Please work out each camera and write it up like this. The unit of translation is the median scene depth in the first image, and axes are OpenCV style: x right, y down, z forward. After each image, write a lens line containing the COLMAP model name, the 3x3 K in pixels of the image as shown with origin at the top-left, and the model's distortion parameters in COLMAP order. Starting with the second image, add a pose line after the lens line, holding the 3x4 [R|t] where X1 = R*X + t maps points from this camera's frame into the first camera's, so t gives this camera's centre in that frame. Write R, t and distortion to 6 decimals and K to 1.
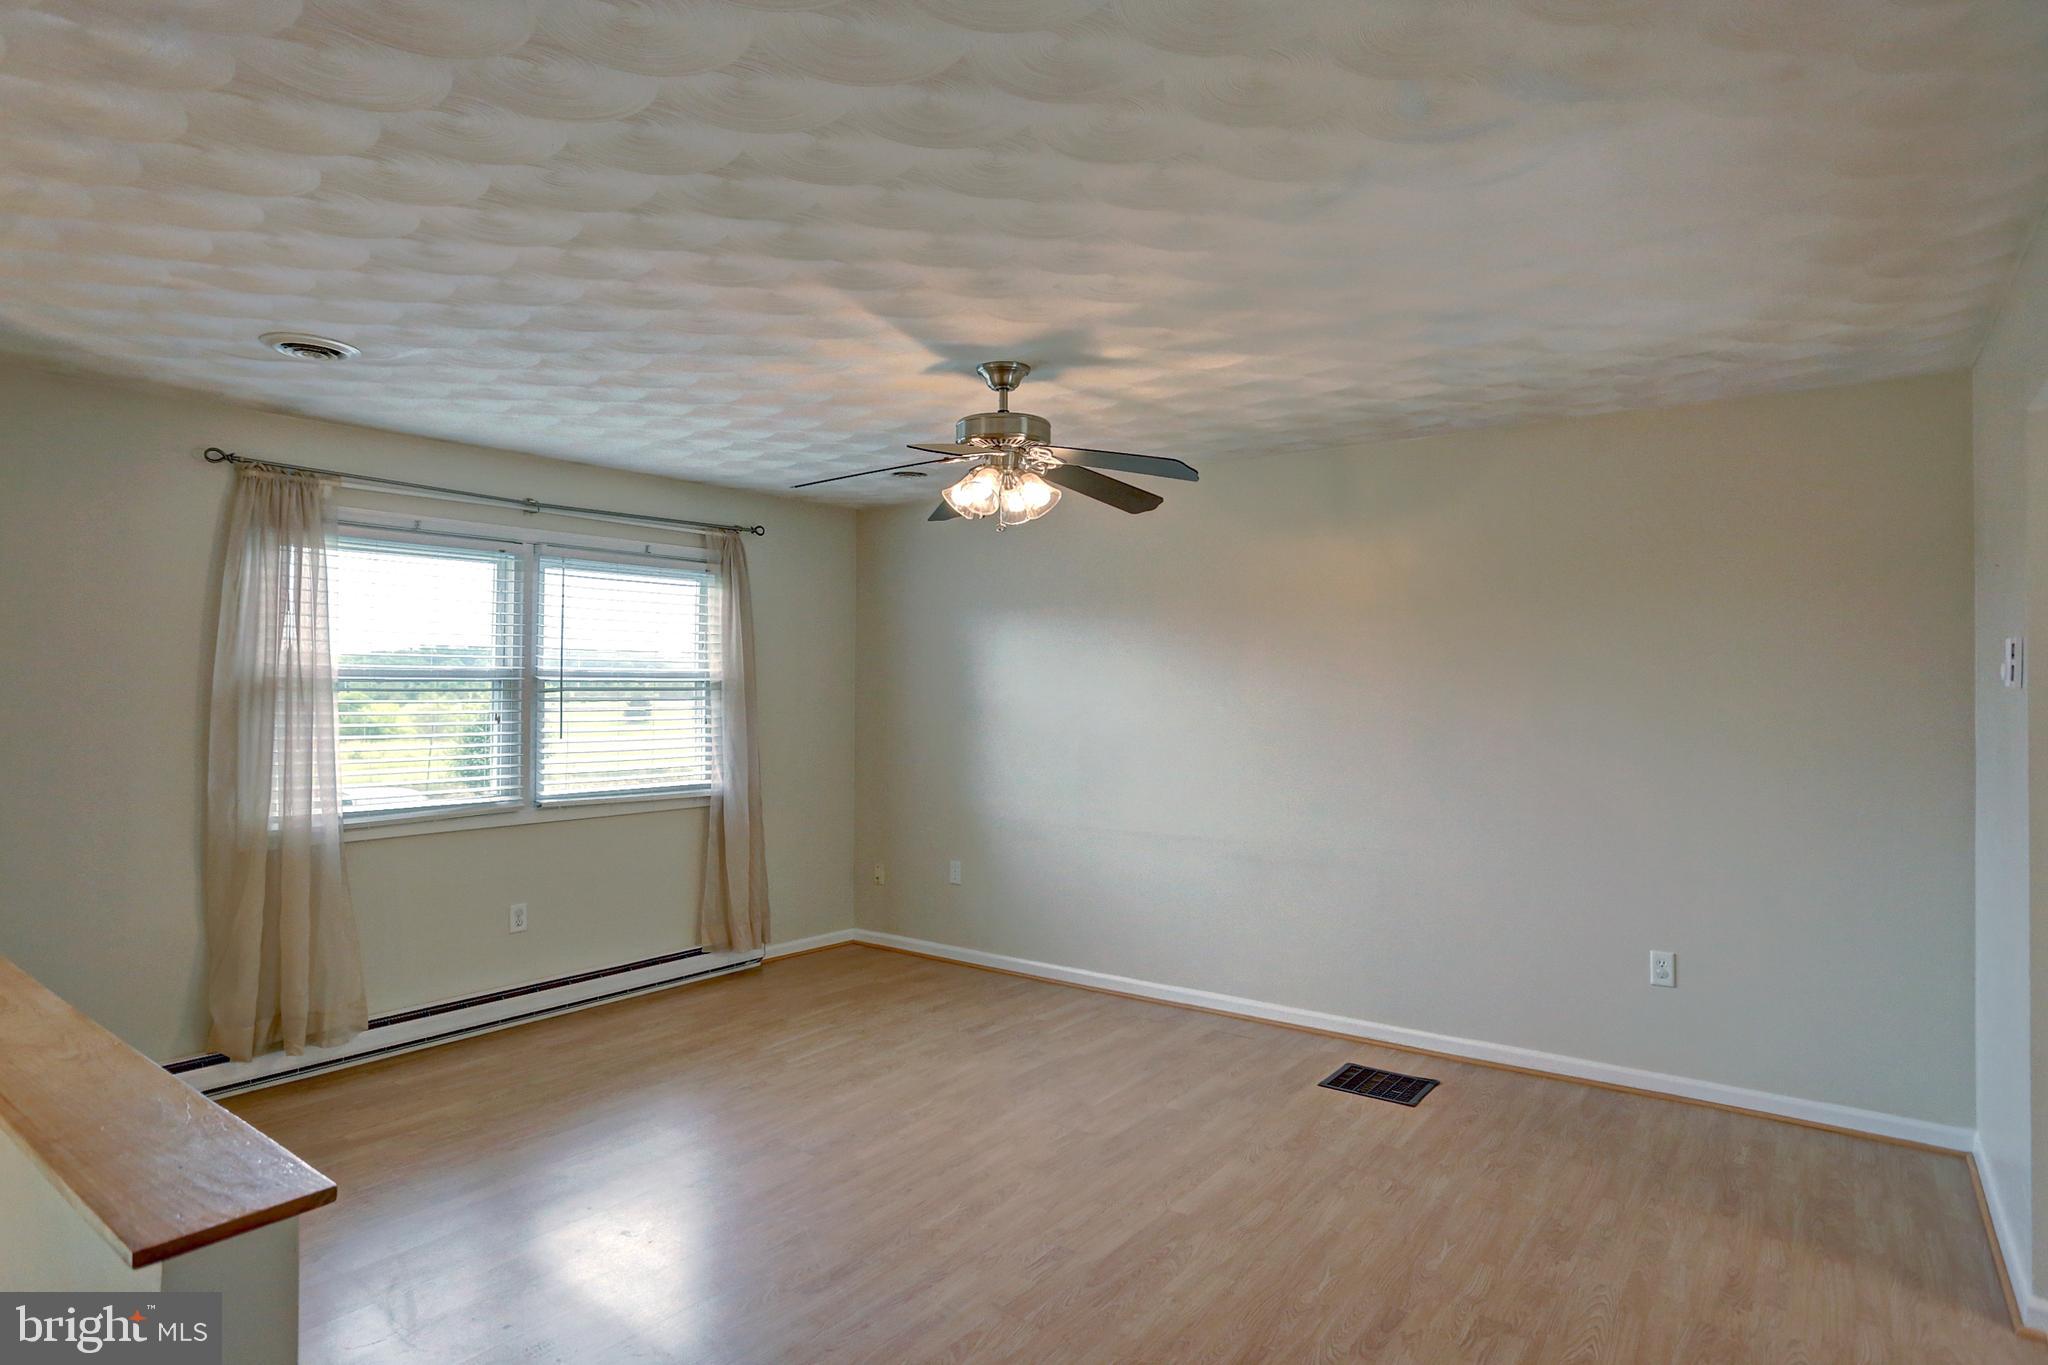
lens RADIAL K [[1089.1, 0, 1031.7], [0, 1089.1, 693.1], [0, 0, 1]] dist [-0.046189, 0.001221]
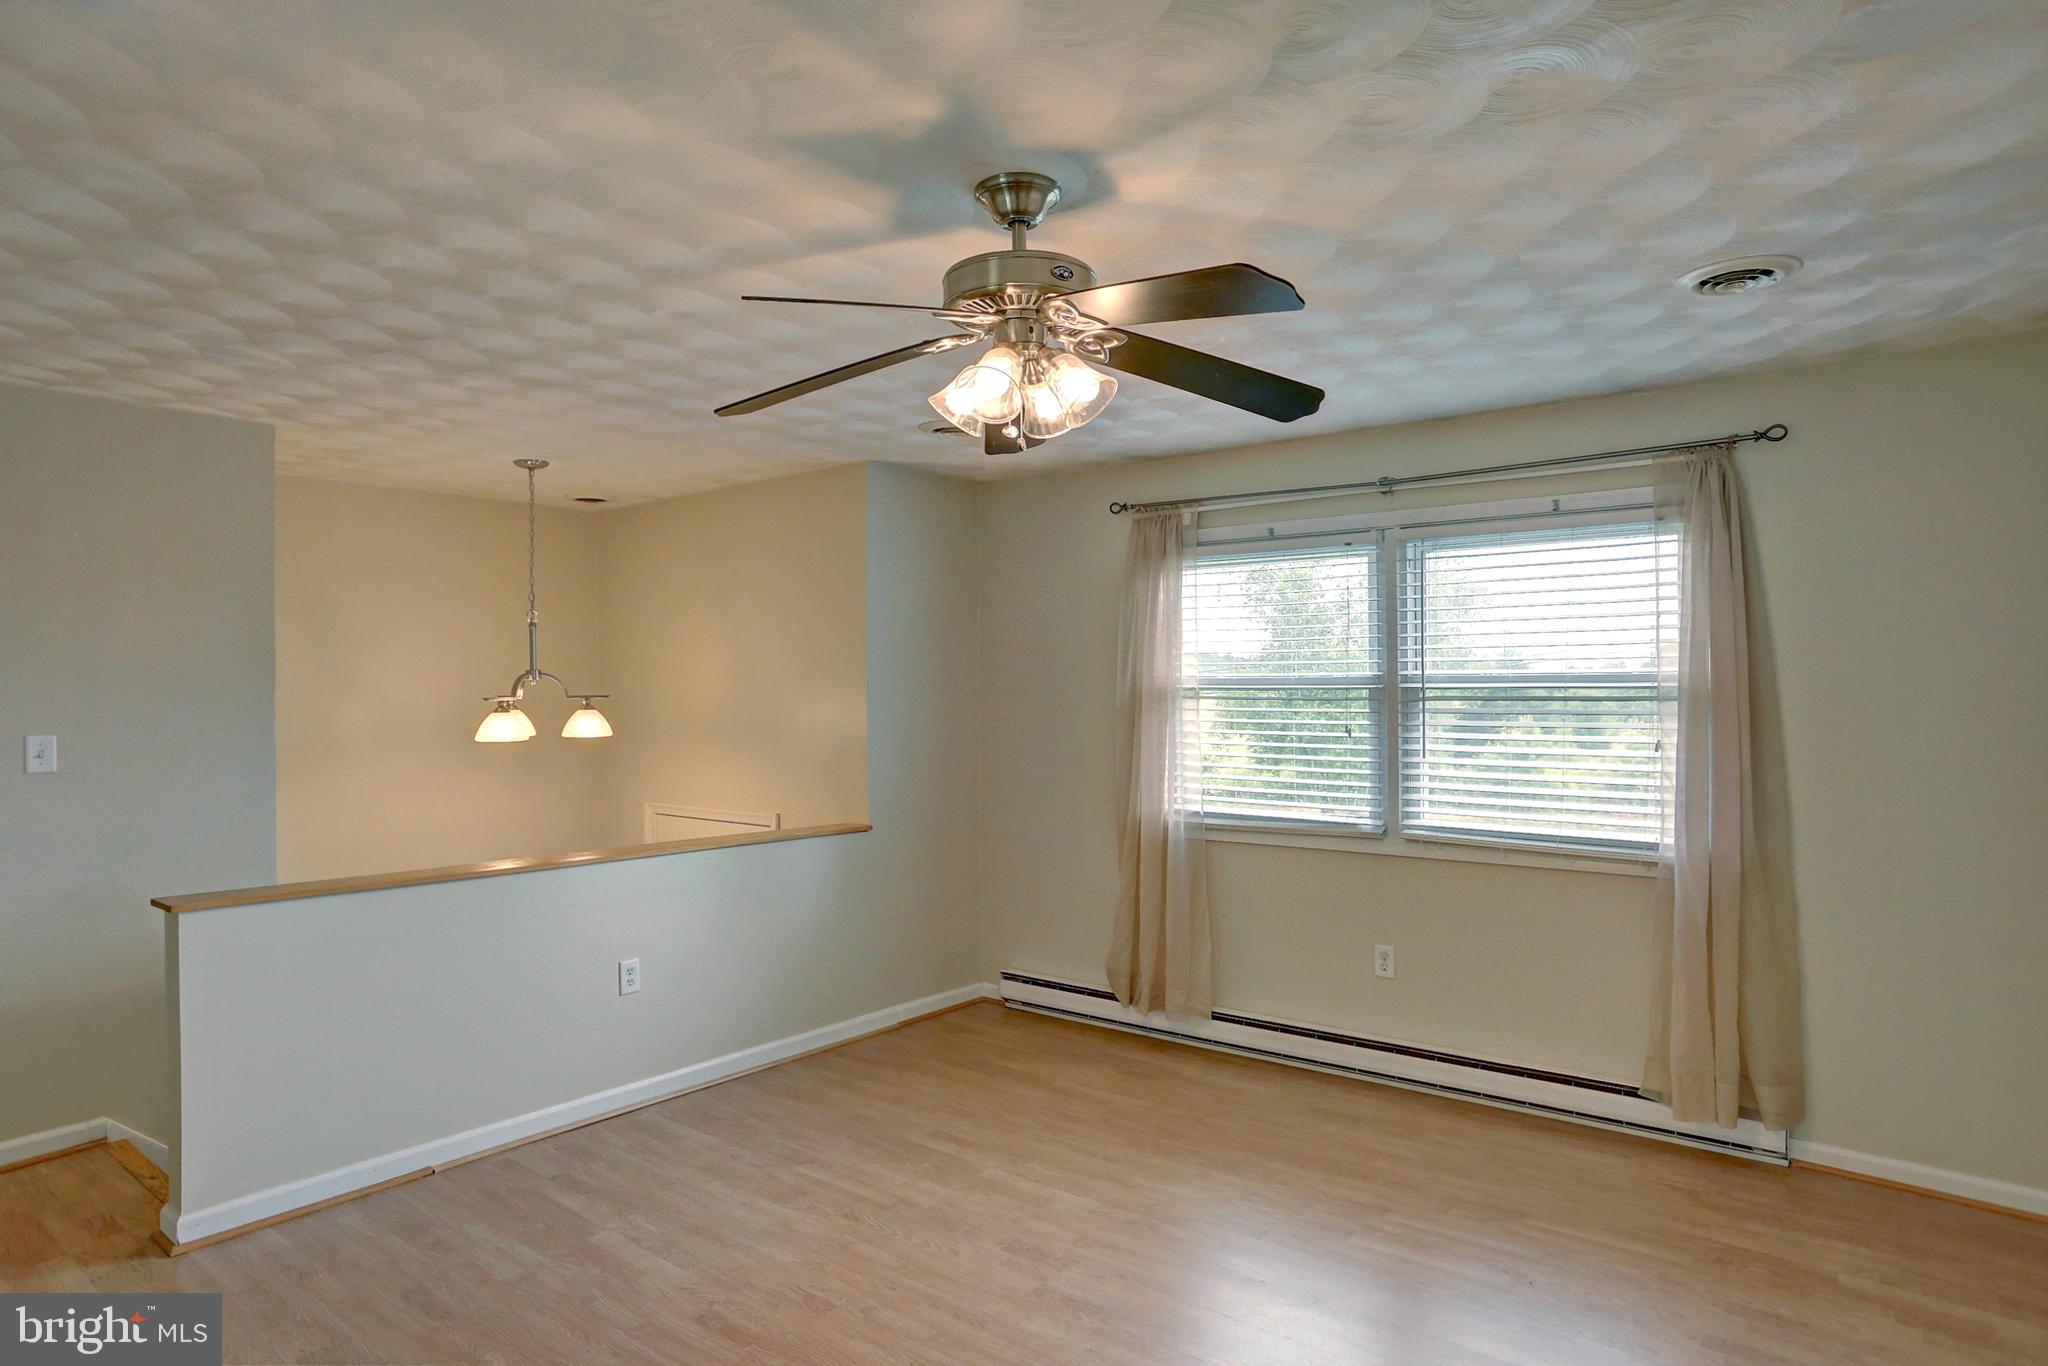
lens RADIAL K [[1210.7, 0, 1099.4], [0, 1210.7, 702.5], [0, 0, 1]] dist [-0.002621, 0.001360]
pose [[0.003667, 0.010243, -0.999941, 0.515277], [-0.004415, 0.999938, 0.010227, -0.009654], [0.999984, 0.004377, 0.003712, 0.788152]]
